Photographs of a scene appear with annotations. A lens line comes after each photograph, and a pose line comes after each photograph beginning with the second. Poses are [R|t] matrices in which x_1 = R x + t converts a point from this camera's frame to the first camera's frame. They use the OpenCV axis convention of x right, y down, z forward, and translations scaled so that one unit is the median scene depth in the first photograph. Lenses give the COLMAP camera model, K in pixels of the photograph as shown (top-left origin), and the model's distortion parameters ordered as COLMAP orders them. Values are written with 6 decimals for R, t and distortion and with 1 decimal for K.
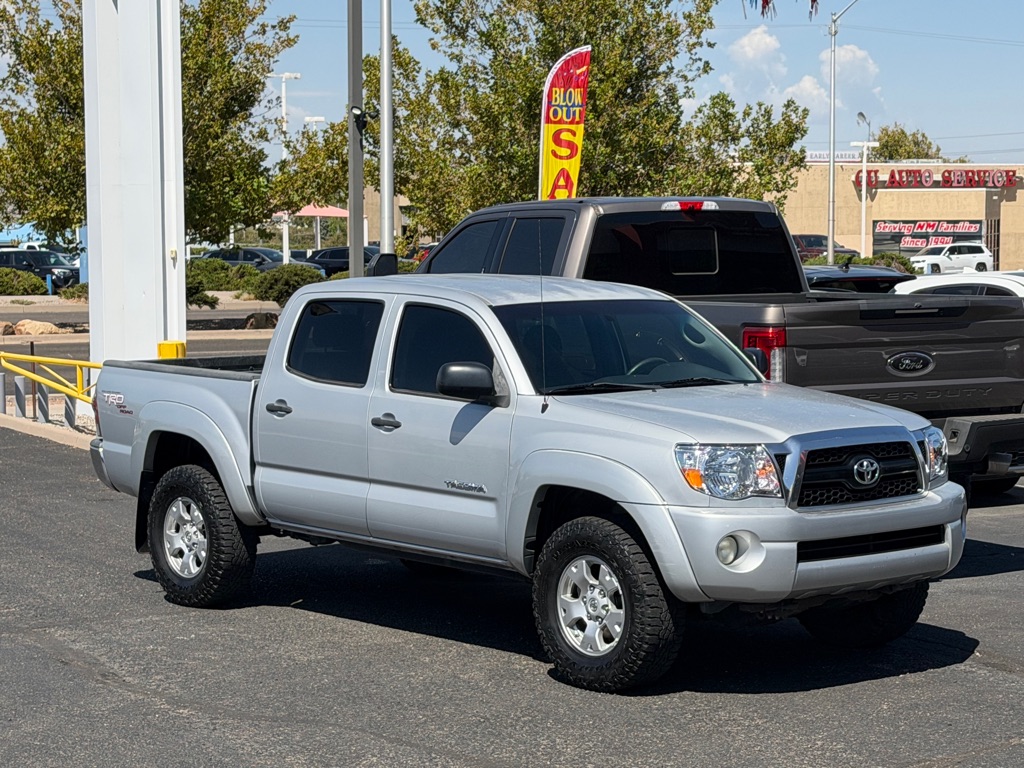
lens RADIAL K [[2319.0, 0, 512.2], [0, 2319.0, 385.3], [0, 0, 1]] dist [0.152174, 0.000000]
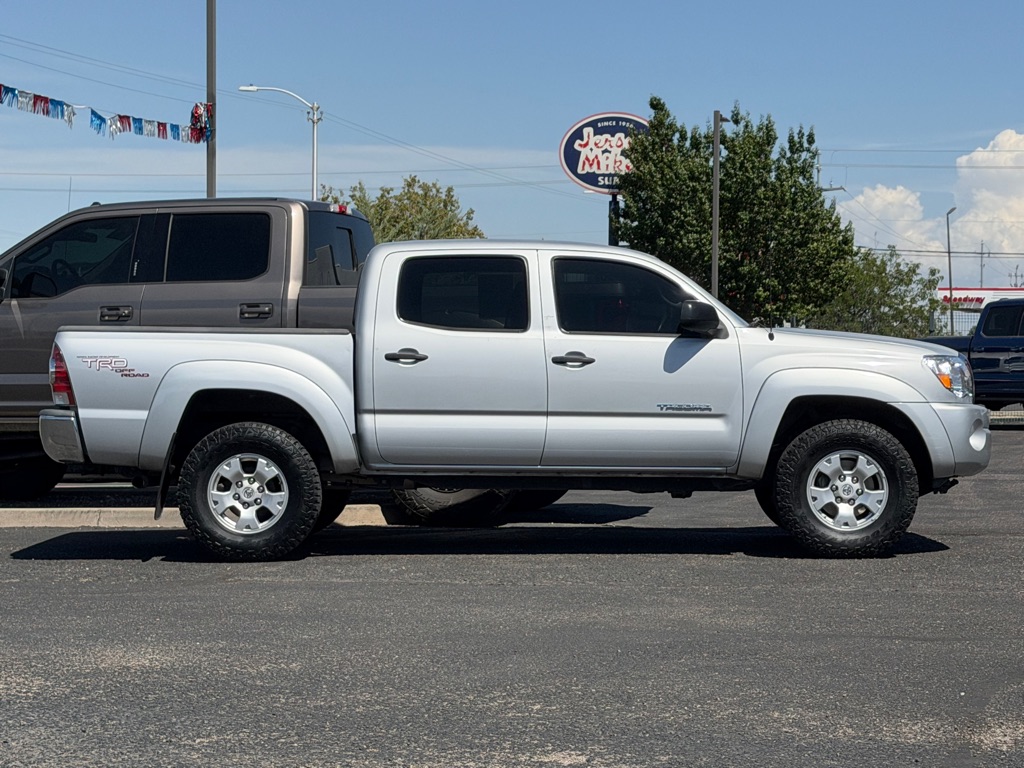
lens RADIAL K [[2319.0, 0, 531.8], [0, 2319.0, 373.2], [0, 0, 1]] dist [0.152174, 0.000000]
pose [[0.664289, 0.001265, 0.747475, -0.462063], [0.047315, 0.997922, -0.043738, 0.035969], [-0.745977, 0.064421, 0.662848, 0.135896]]
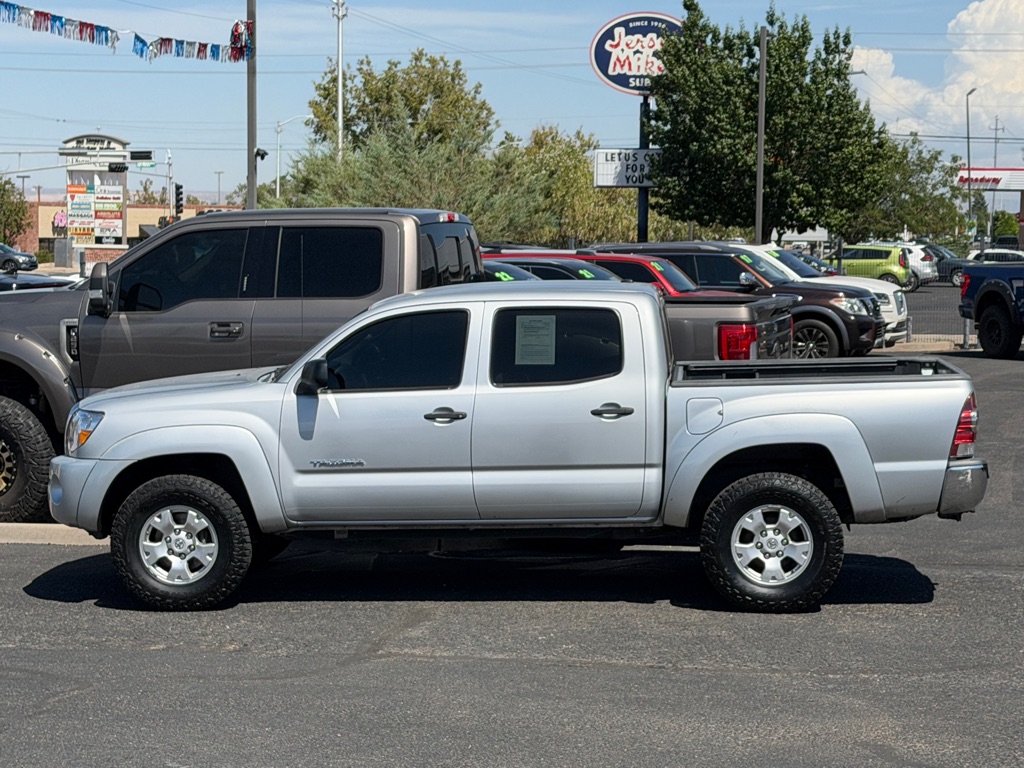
lens RADIAL K [[2319.0, 0, 510.2], [0, 2319.0, 391.4], [0, 0, 1]] dist [0.152174, 0.000000]
pose [[0.671174, -0.045785, 0.739884, -0.475689], [0.044487, 0.998780, 0.021450, -0.012098], [-0.739963, 0.018518, 0.672392, 0.167914]]
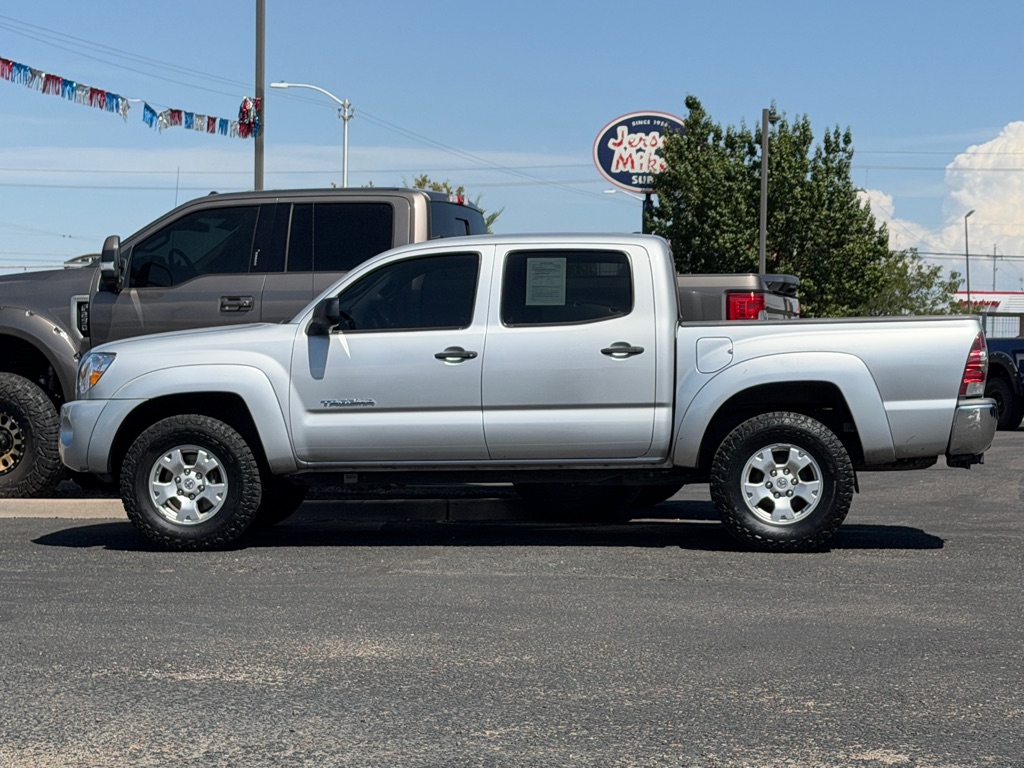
lens RADIAL K [[2319.0, 0, 513.3], [0, 2319.0, 376.7], [0, 0, 1]] dist [0.152174, 0.000000]
pose [[0.670347, 0.005752, 0.742025, -0.479874], [0.039056, 0.998310, -0.043022, 0.036214], [-0.741019, 0.057820, 0.668990, 0.170268]]
